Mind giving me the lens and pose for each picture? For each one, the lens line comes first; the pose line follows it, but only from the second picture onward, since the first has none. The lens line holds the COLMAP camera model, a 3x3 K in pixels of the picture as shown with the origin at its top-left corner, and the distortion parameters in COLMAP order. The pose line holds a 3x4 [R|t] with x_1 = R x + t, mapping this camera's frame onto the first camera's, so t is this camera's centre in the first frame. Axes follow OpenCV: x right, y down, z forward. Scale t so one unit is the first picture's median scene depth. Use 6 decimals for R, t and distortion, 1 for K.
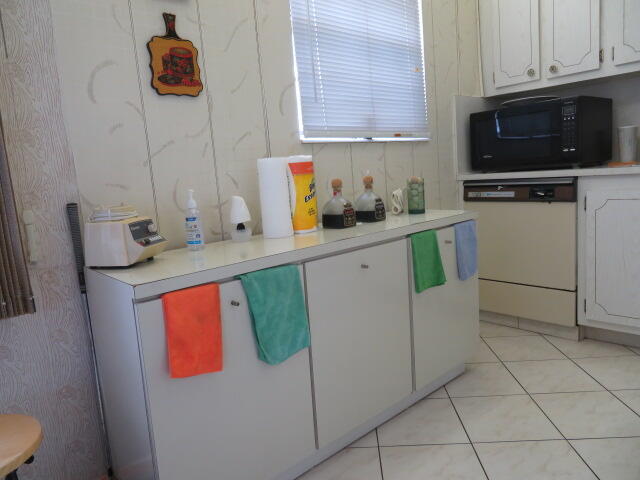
lens RADIAL K [[457.2, 0, 321.4], [0, 457.2, 240.9], [0, 0, 1]] dist [-0.012148, -0.001538]
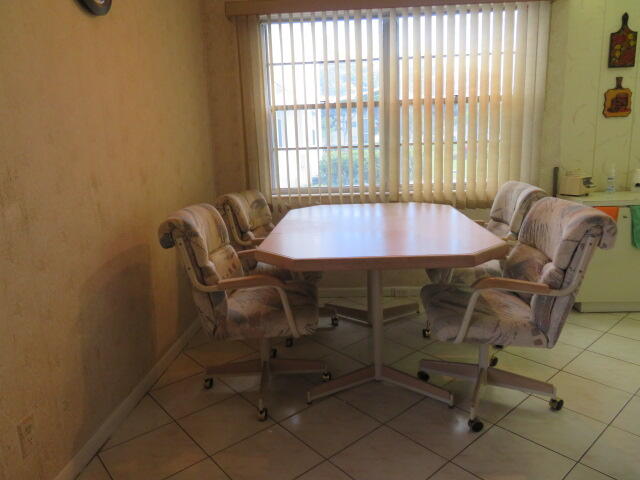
lens RADIAL K [[457.2, 0, 320.1], [0, 457.2, 242.0], [0, 0, 1]] dist [-0.012148, -0.001538]
pose [[0.681950, 0.198526, -0.703940, 0.201786], [-0.117626, 0.979698, 0.162344, 0.033625], [0.721879, -0.027909, 0.691457, -0.856540]]
